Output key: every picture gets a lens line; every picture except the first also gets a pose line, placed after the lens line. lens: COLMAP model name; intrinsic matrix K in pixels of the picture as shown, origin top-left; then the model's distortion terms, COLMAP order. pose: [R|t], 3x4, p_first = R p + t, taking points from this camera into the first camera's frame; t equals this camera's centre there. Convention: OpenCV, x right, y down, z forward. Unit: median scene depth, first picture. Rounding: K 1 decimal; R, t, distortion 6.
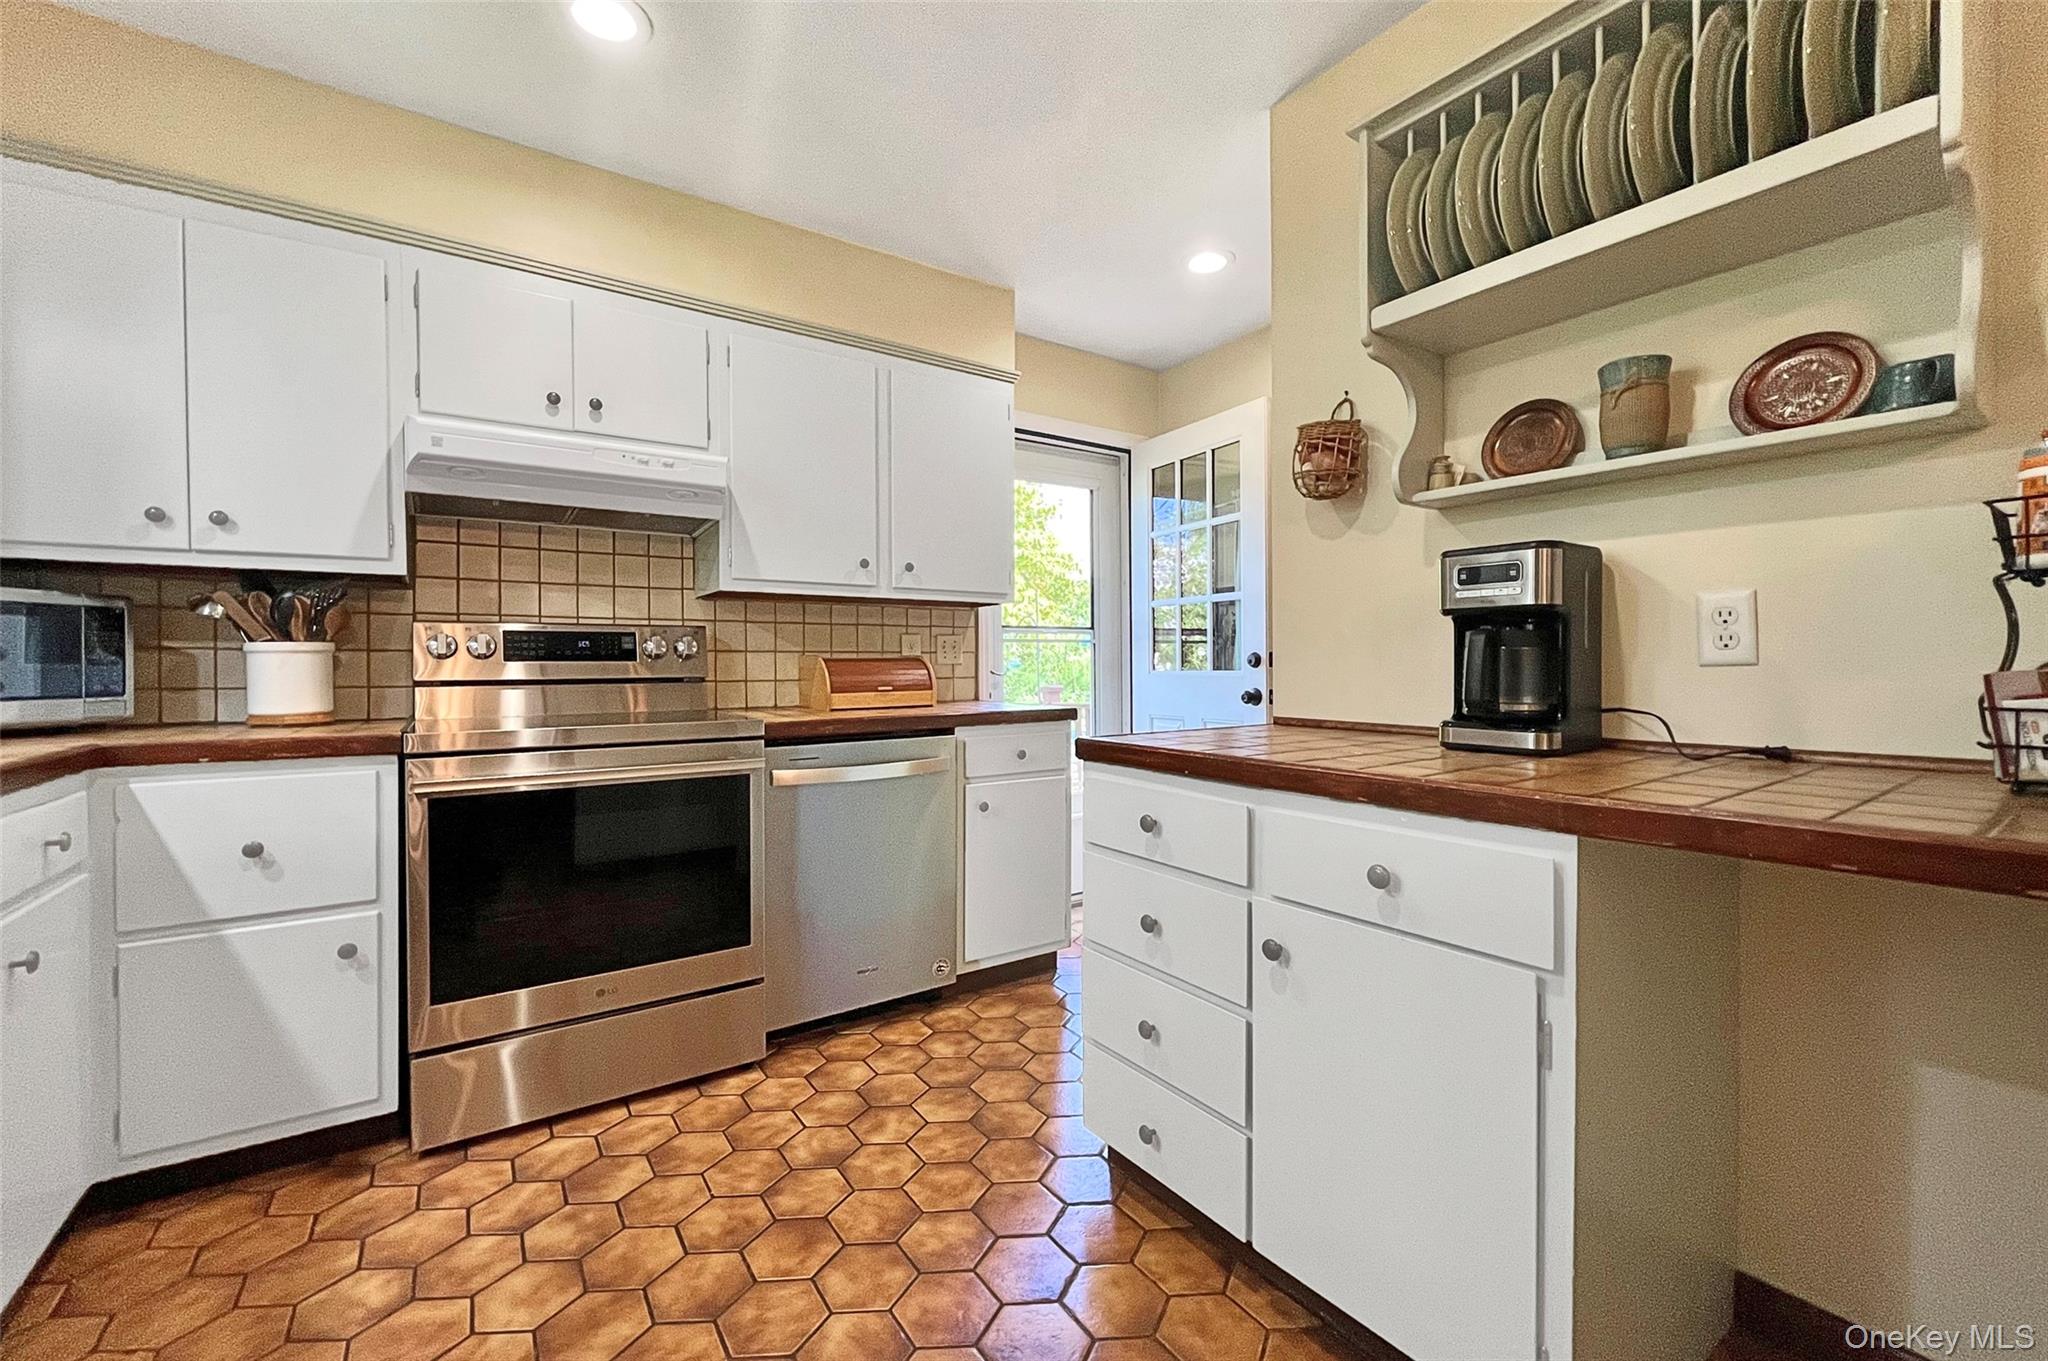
lens RADIAL K [[815.6, 0, 1024.0], [0, 815.6, 680.5], [0, 0, 1]] dist [-0.000134, -0.000294]
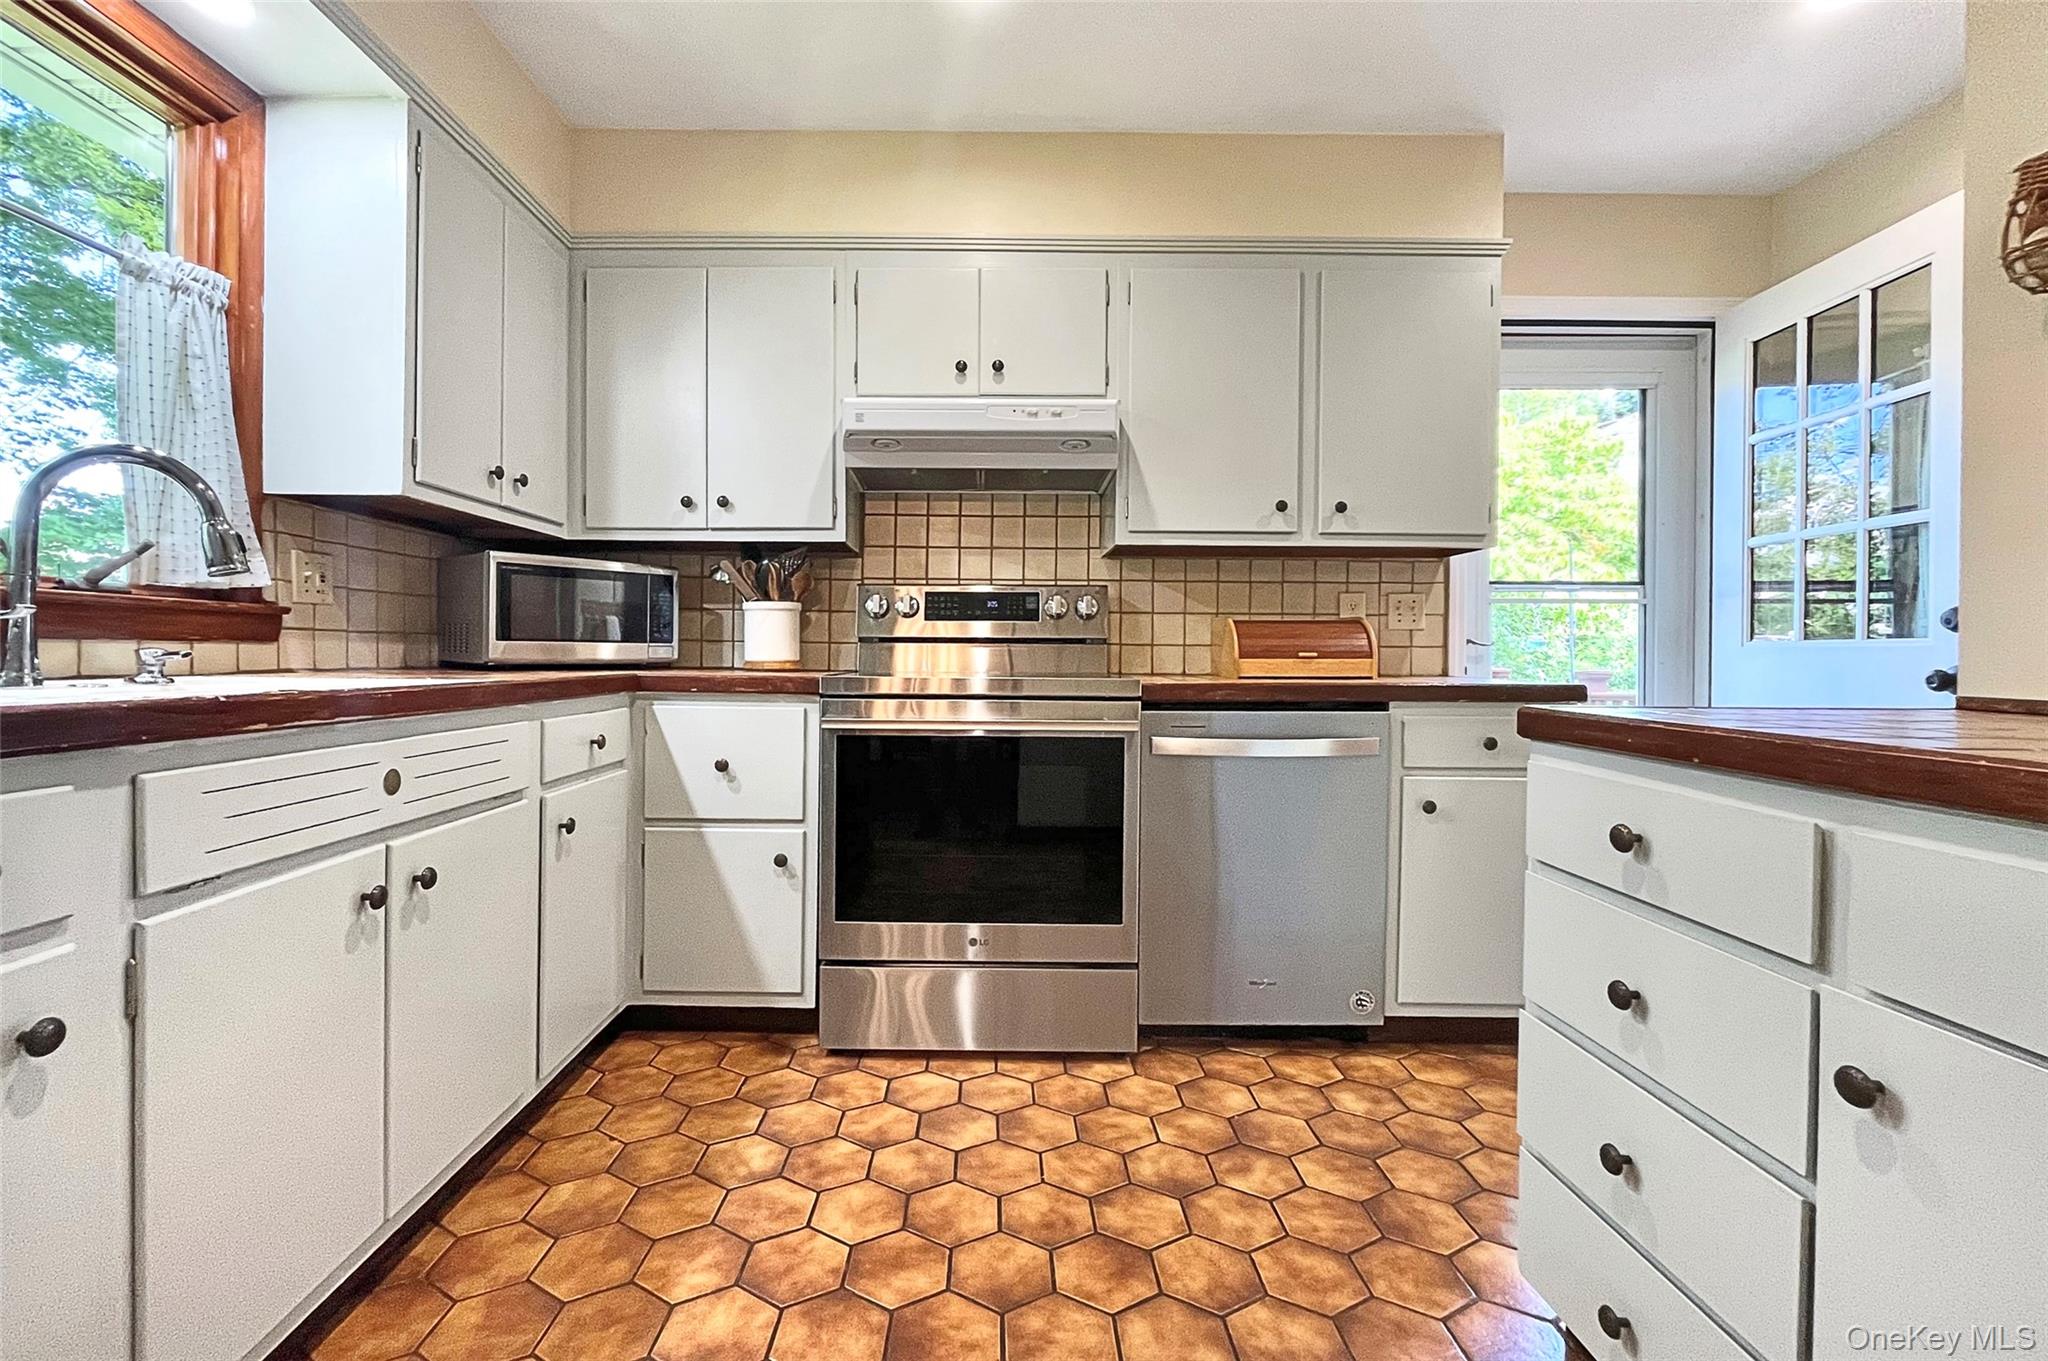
lens RADIAL K [[856.4, 0, 1019.1], [0, 856.4, 672.5], [0, 0, 1]] dist [-0.001544, 0.000215]
pose [[0.824628, 0.016973, -0.565421, 0.117216], [-0.018998, 0.999817, 0.002305, 0.044707], [0.565357, 0.008841, 0.824799, 0.150260]]
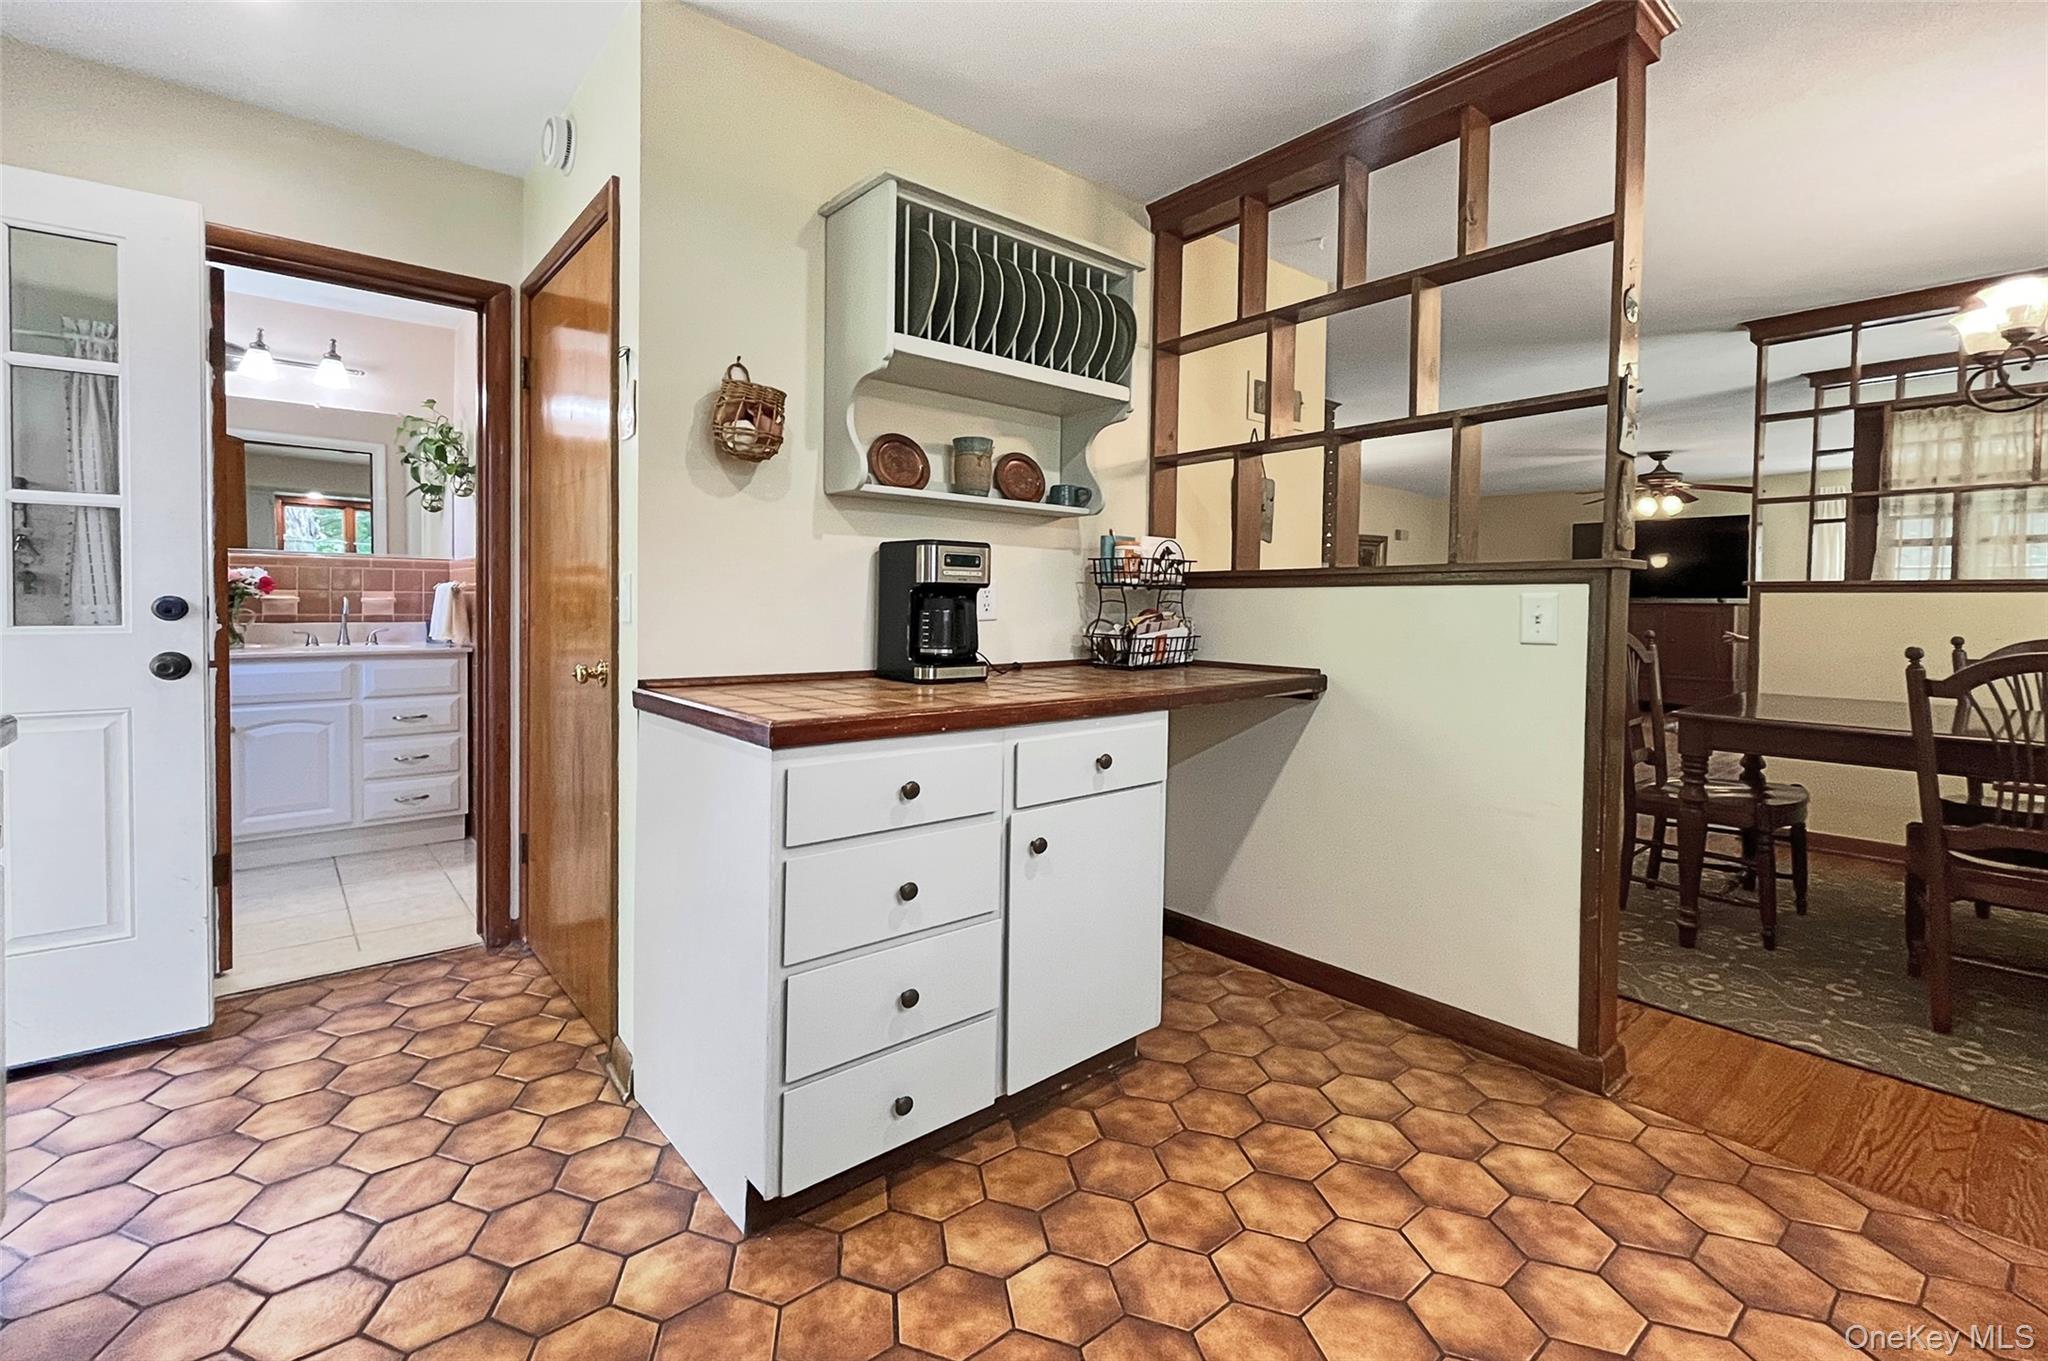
lens RADIAL K [[870.3, 0, 864.4], [0, 870.3, 635.2], [0, 0, 1]] dist [-0.000050, 0.000053]
pose [[-0.005722, -0.026148, 0.999642, -0.784521], [0.009442, 0.999612, 0.026201, -0.032592], [-0.999939, 0.009589, -0.005473, 0.932256]]
